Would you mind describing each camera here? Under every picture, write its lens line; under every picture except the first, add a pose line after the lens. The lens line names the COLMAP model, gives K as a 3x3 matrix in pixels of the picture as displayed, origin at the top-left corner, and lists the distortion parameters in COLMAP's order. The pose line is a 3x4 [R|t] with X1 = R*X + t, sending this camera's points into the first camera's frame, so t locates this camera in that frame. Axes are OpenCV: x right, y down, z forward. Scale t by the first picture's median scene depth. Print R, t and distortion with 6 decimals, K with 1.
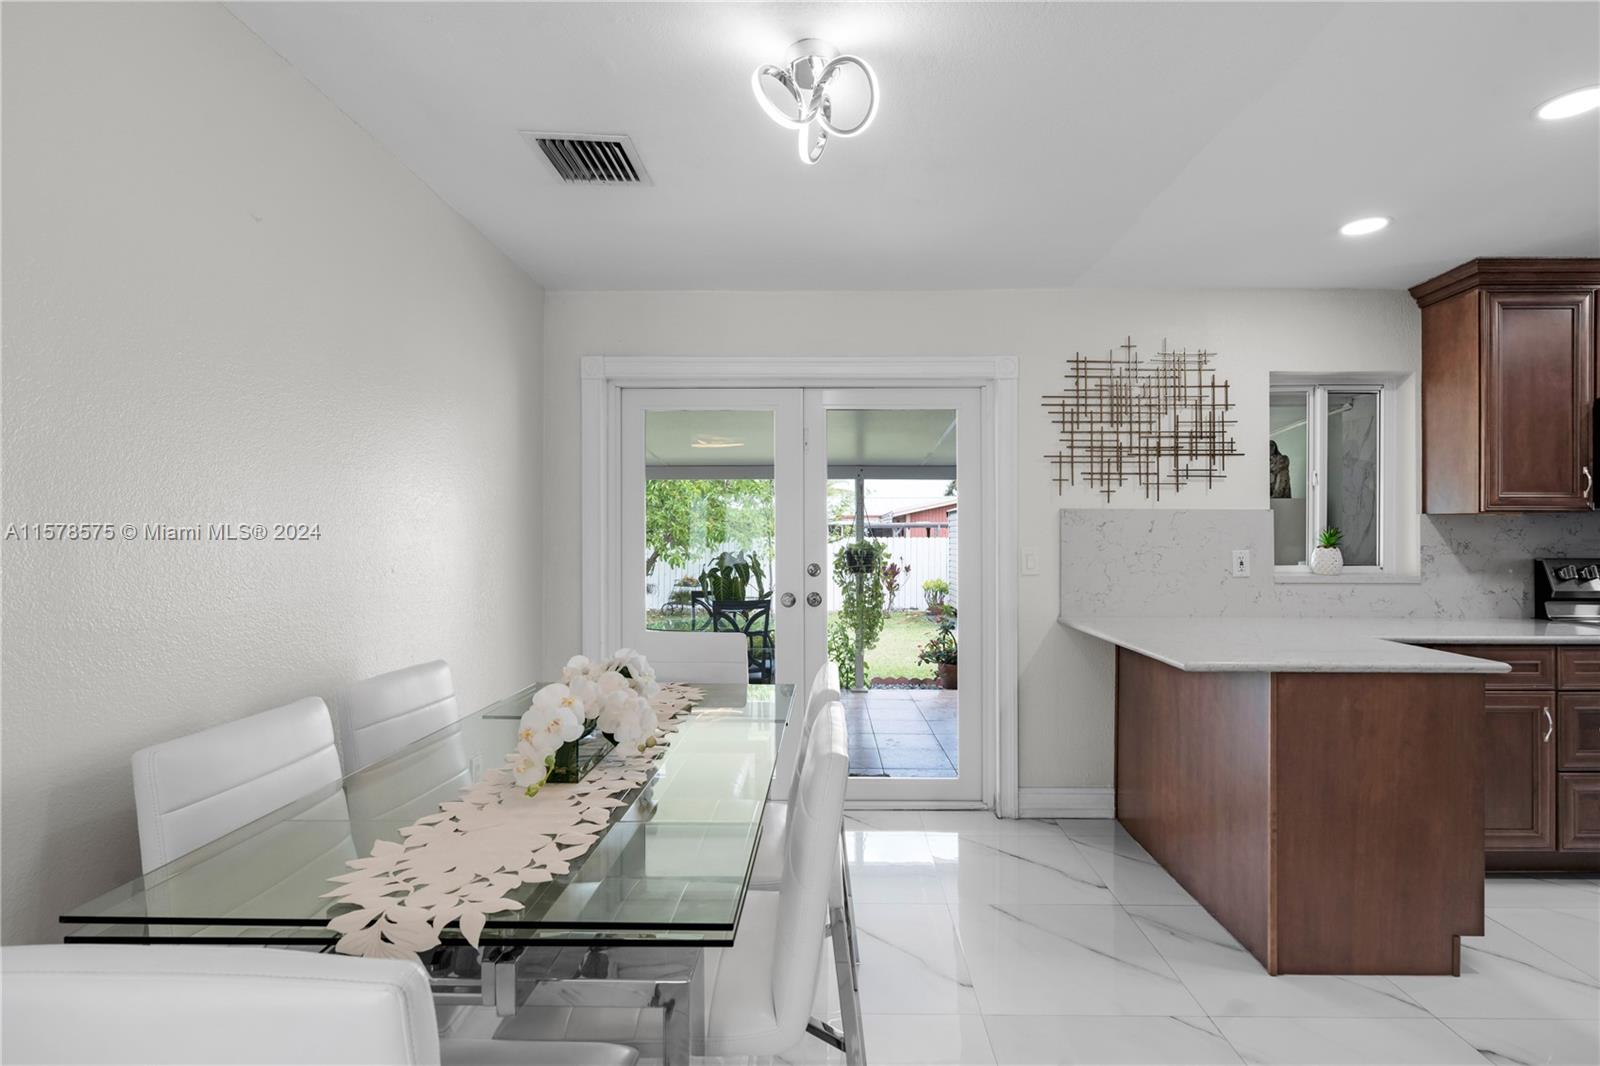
lens RADIAL K [[757.4, 0, 817.6], [0, 757.4, 534.7], [0, 0, 1]] dist [-0.010585, 0.004656]
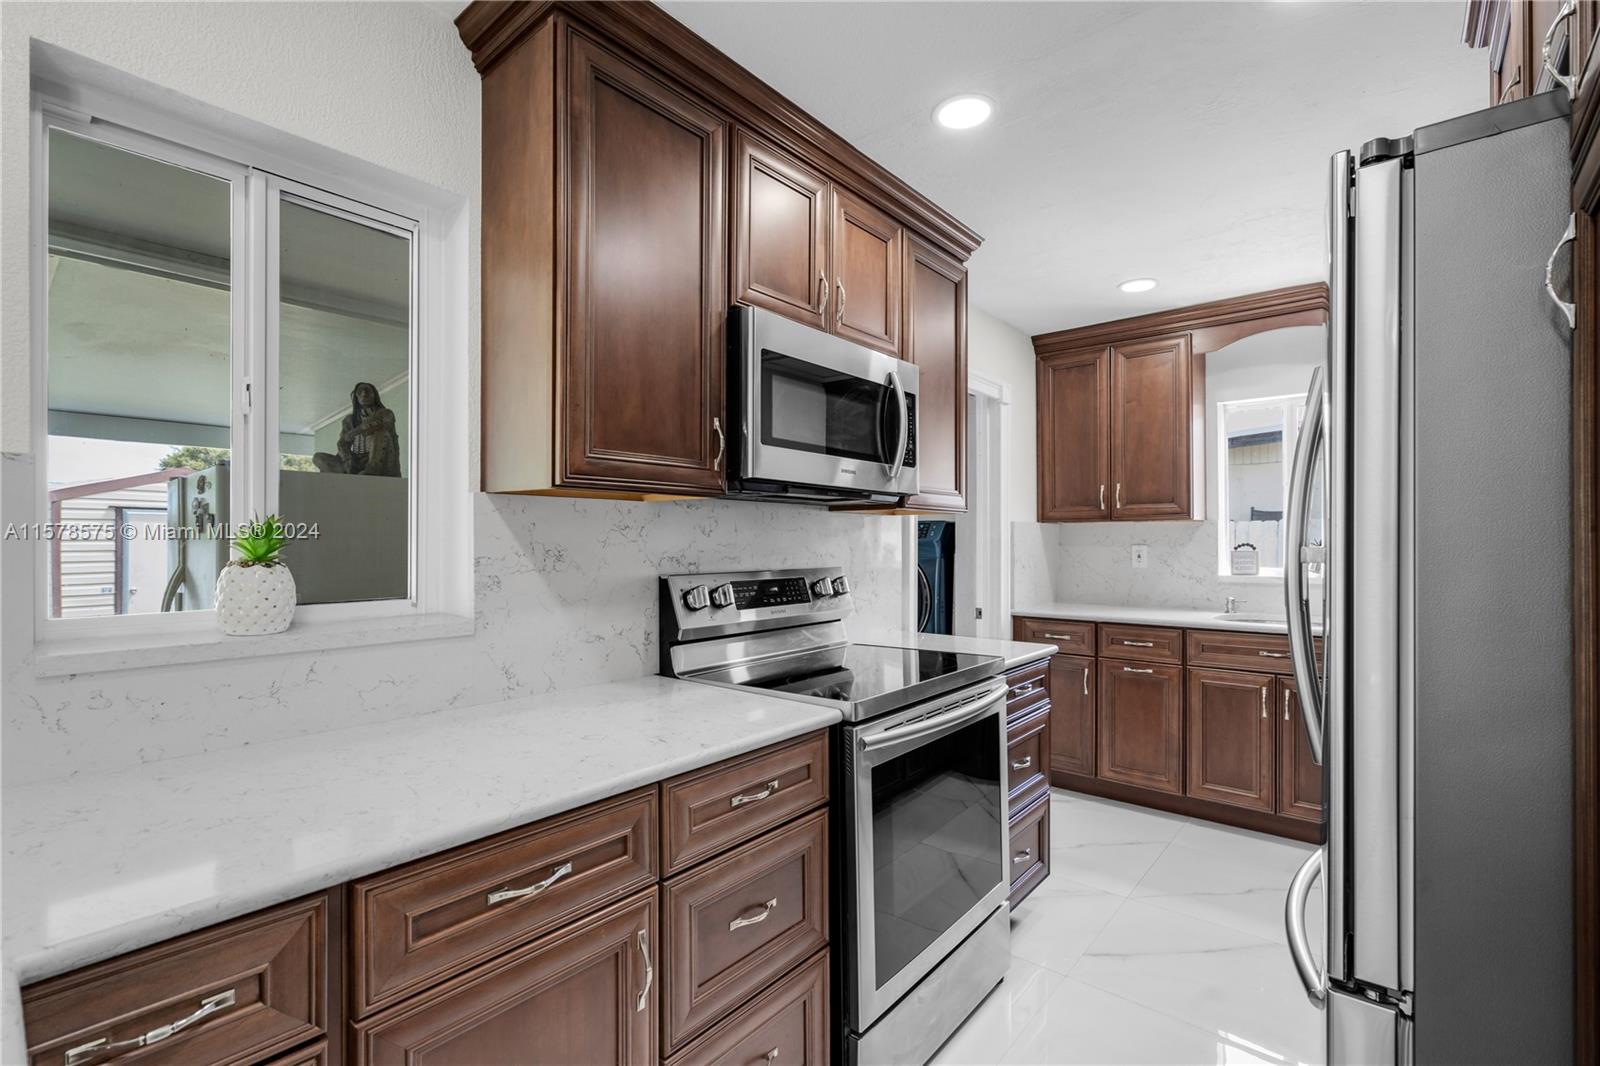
lens RADIAL K [[716.3, 0, 800.7], [0, 716.3, 538.6], [0, 0, 1]] dist [-0.001912, 0.000681]
pose [[0.634769, 0.001097, 0.772702, 0.573132], [-0.001798, 0.999998, 0.000057, 0.002203], [-0.772700, -0.001425, 0.634769, 0.541315]]
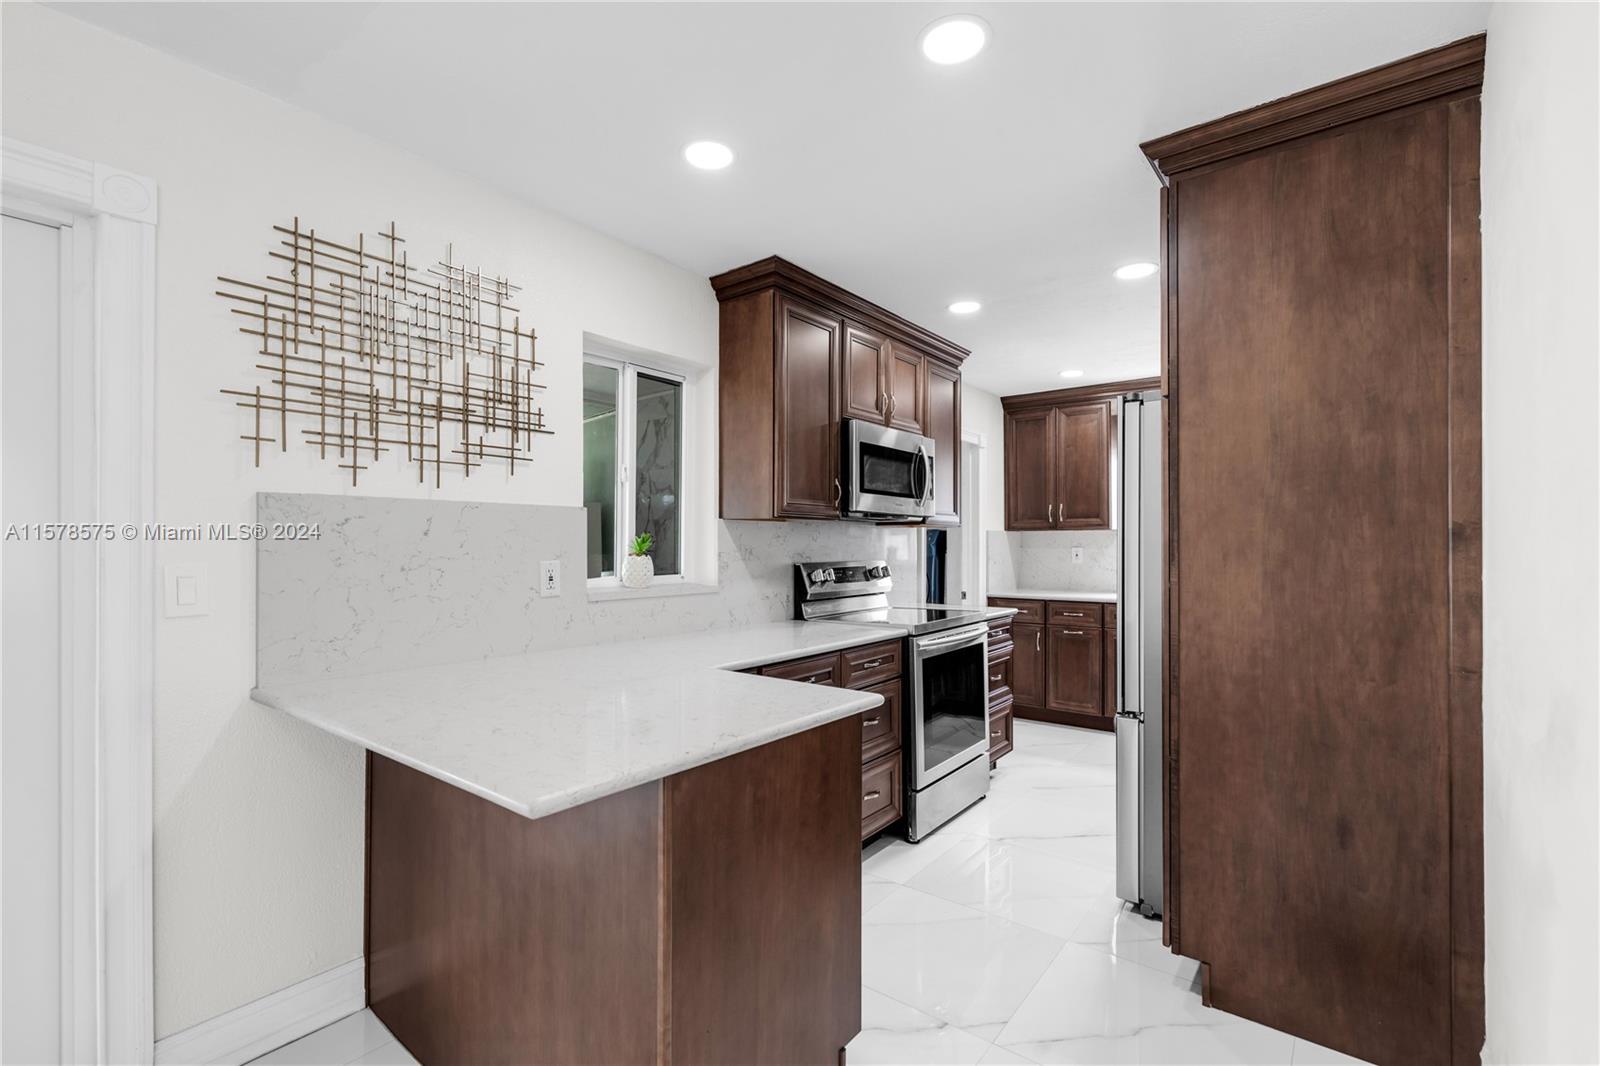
lens RADIAL K [[716.3, 0, 800.7], [0, 716.3, 538.6], [0, 0, 1]] dist [-0.001912, 0.000681]
pose [[0.602573, 0.005220, 0.798047, 0.144999], [-0.000954, 0.999983, -0.005821, 0.002454], [-0.798063, 0.002746, 0.602568, 0.375435]]
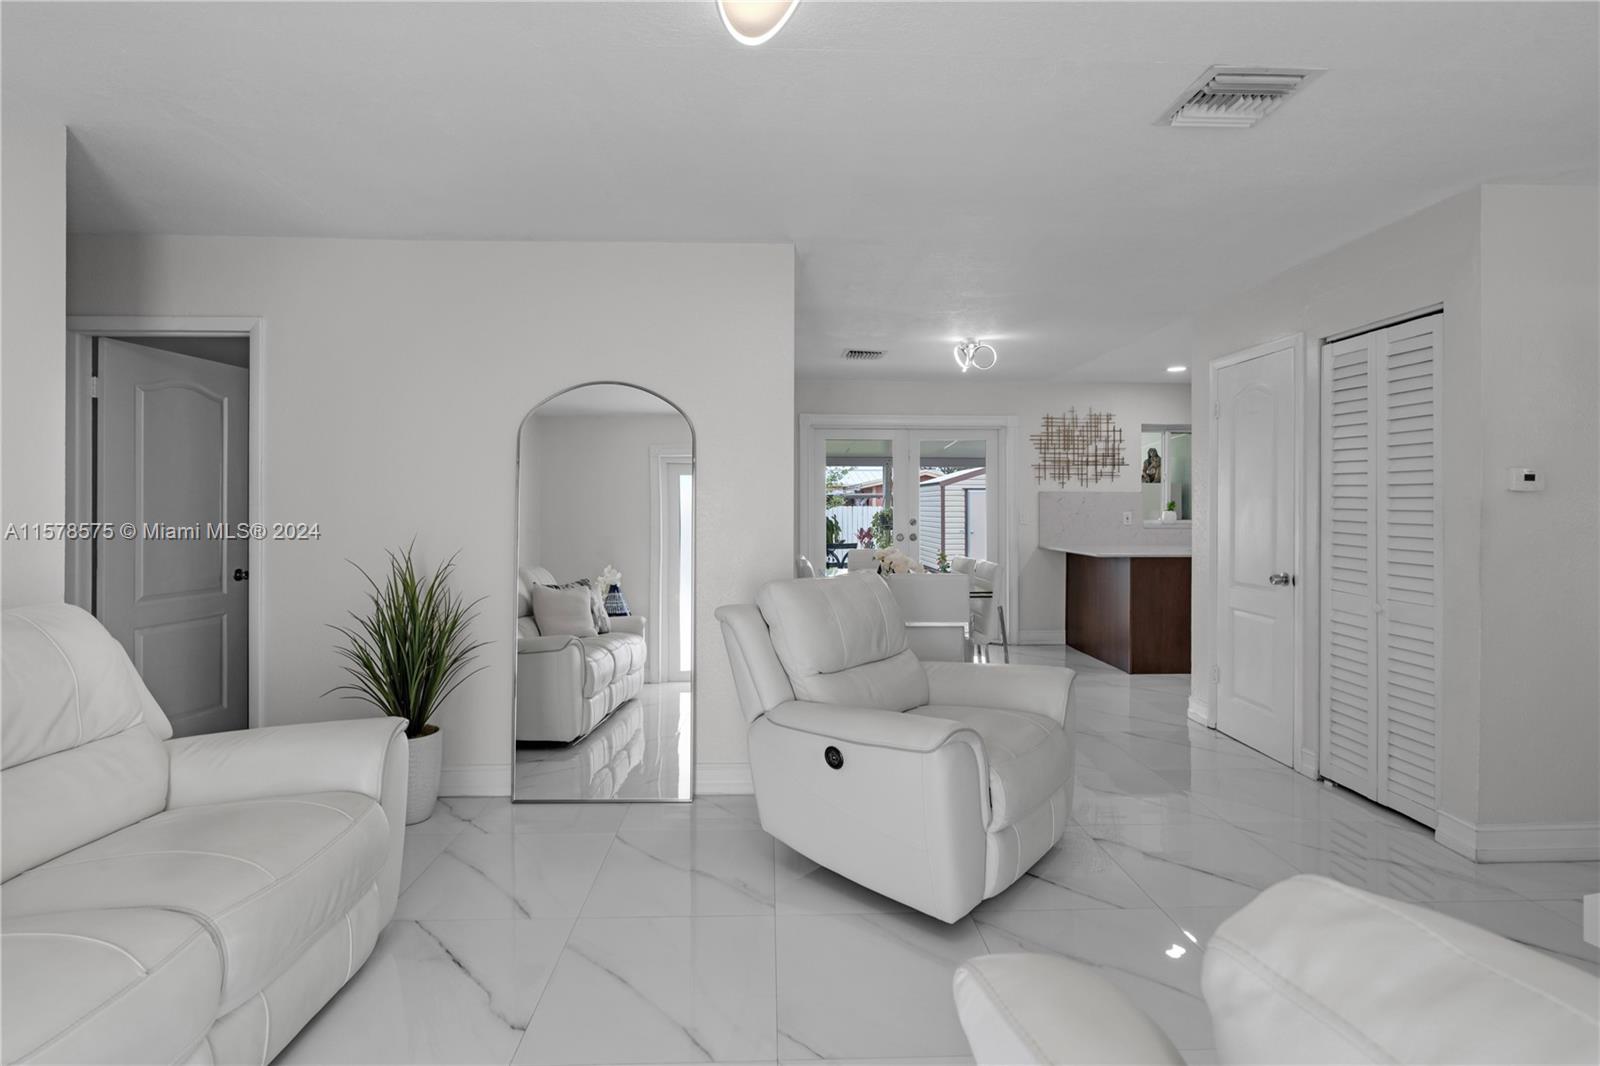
lens RADIAL K [[707.9, 0, 797.1], [0, 707.9, 503.2], [0, 0, 1]] dist [0.000228, 0.000127]
pose [[0.999364, 0.001405, 0.035638, -0.391274], [-0.001391, 0.999999, -0.000424, -0.001342], [-0.035638, 0.000375, 0.999365, -0.862971]]
